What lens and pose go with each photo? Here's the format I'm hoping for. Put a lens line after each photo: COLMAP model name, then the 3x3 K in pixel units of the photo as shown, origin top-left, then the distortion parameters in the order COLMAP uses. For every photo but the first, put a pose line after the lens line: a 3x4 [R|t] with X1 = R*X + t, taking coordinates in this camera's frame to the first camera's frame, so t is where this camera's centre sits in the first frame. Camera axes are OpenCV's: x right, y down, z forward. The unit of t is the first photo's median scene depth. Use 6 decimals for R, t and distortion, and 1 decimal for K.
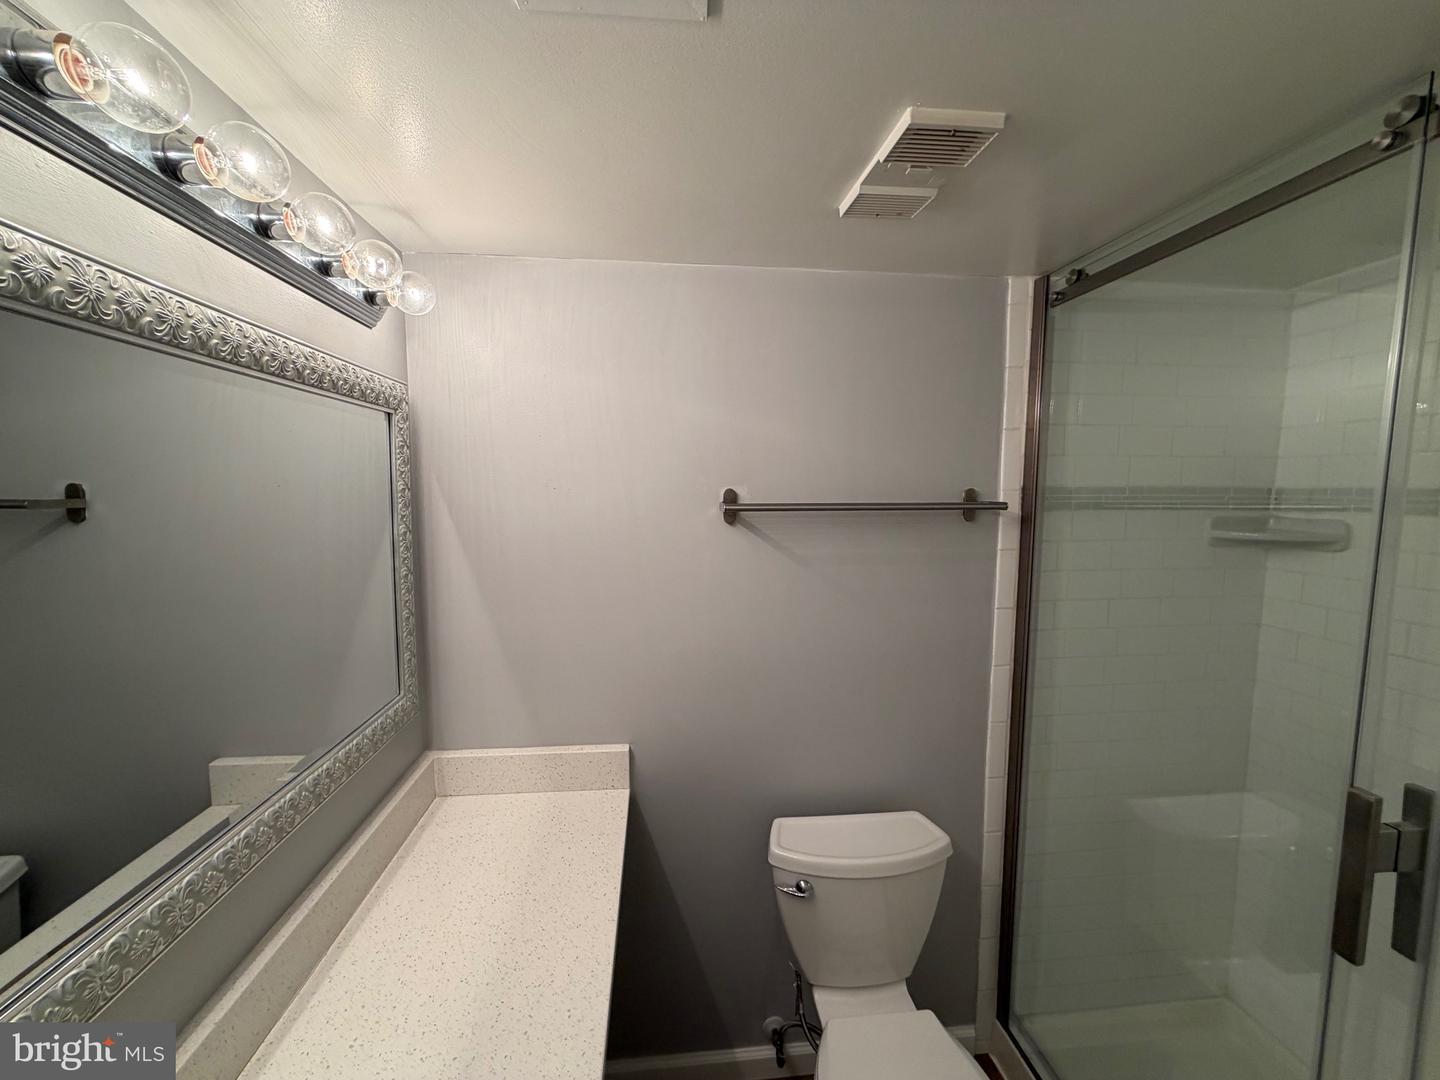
lens RADIAL K [[576.6, 0, 714.6], [0, 576.6, 537.9], [0, 0, 1]] dist [-0.001126, 0.000947]
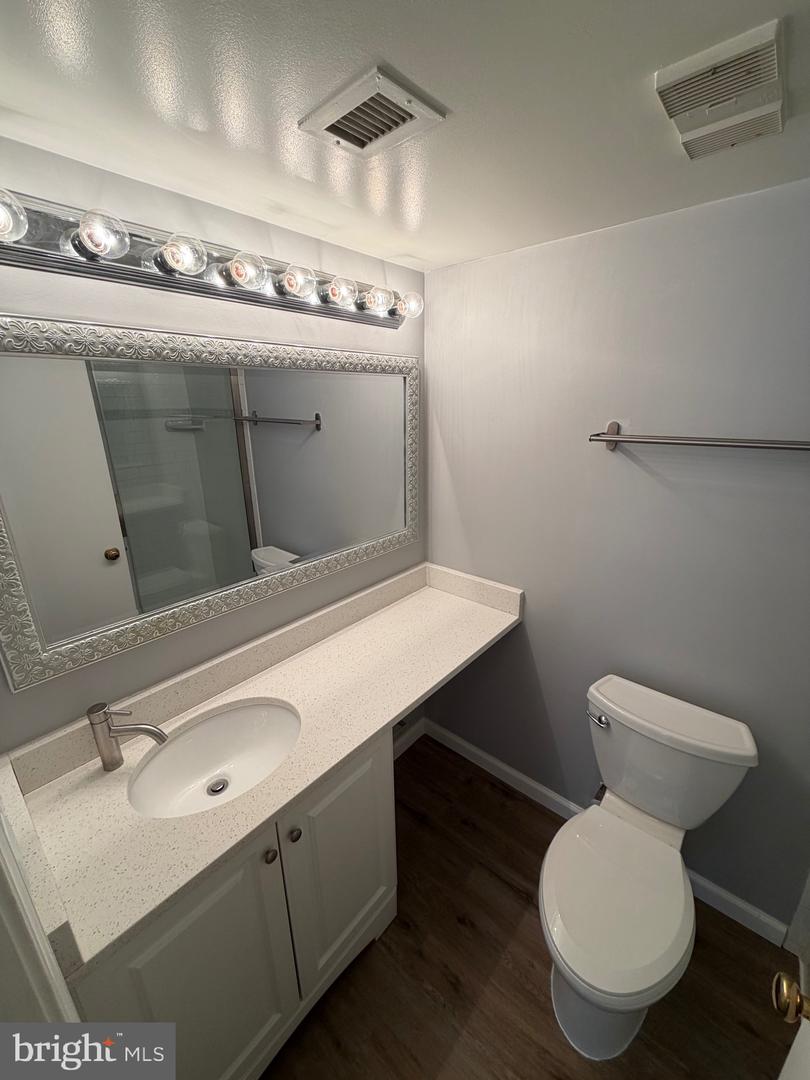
lens RADIAL K [[432.4, 0, 407.7], [0, 432.4, 538.0], [0, 0, 1]] dist [-0.001126, 0.000947]
pose [[0.685746, 0.213680, -0.695768, 0.421781], [-0.051967, 0.967869, 0.246028, -0.048998], [0.725983, -0.132556, 0.674817, 0.009252]]
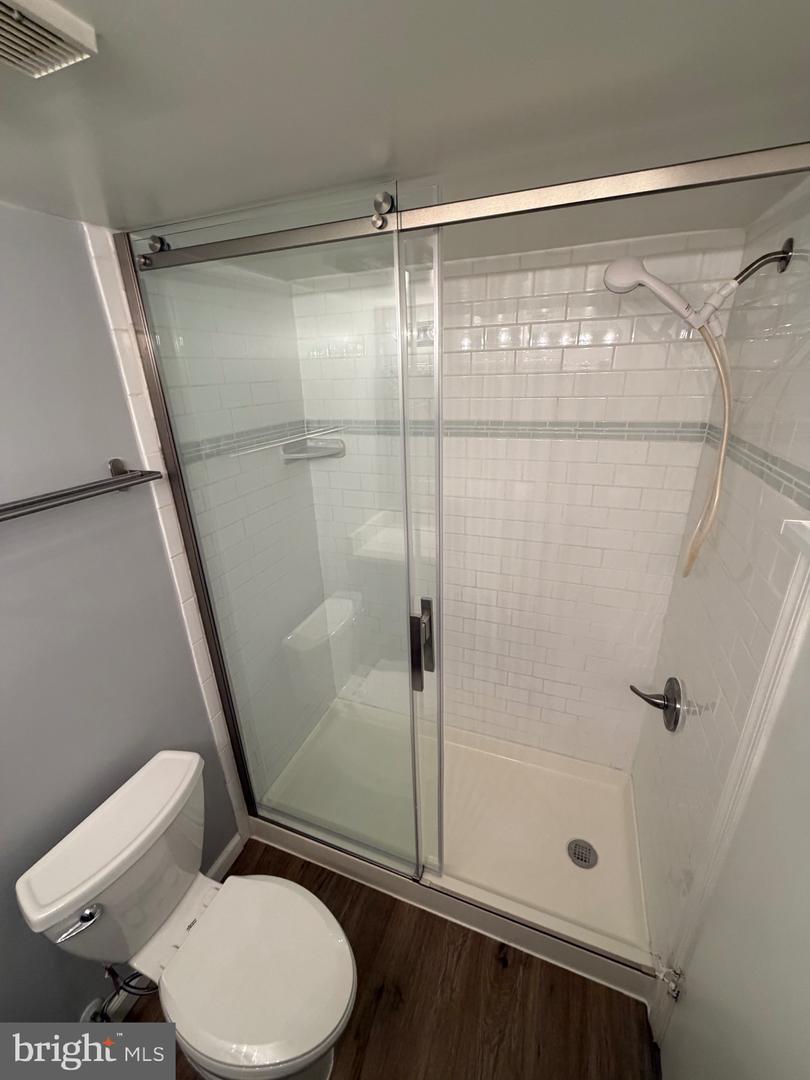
lens RADIAL K [[432.4, 0, 408.1], [0, 432.4, 538.2], [0, 0, 1]] dist [-0.001126, 0.000947]
pose [[0.450612, -0.338261, 0.826152, 0.007059], [0.114590, 0.939694, 0.322249, -0.146132], [-0.885335, -0.050541, 0.462199, 0.202742]]
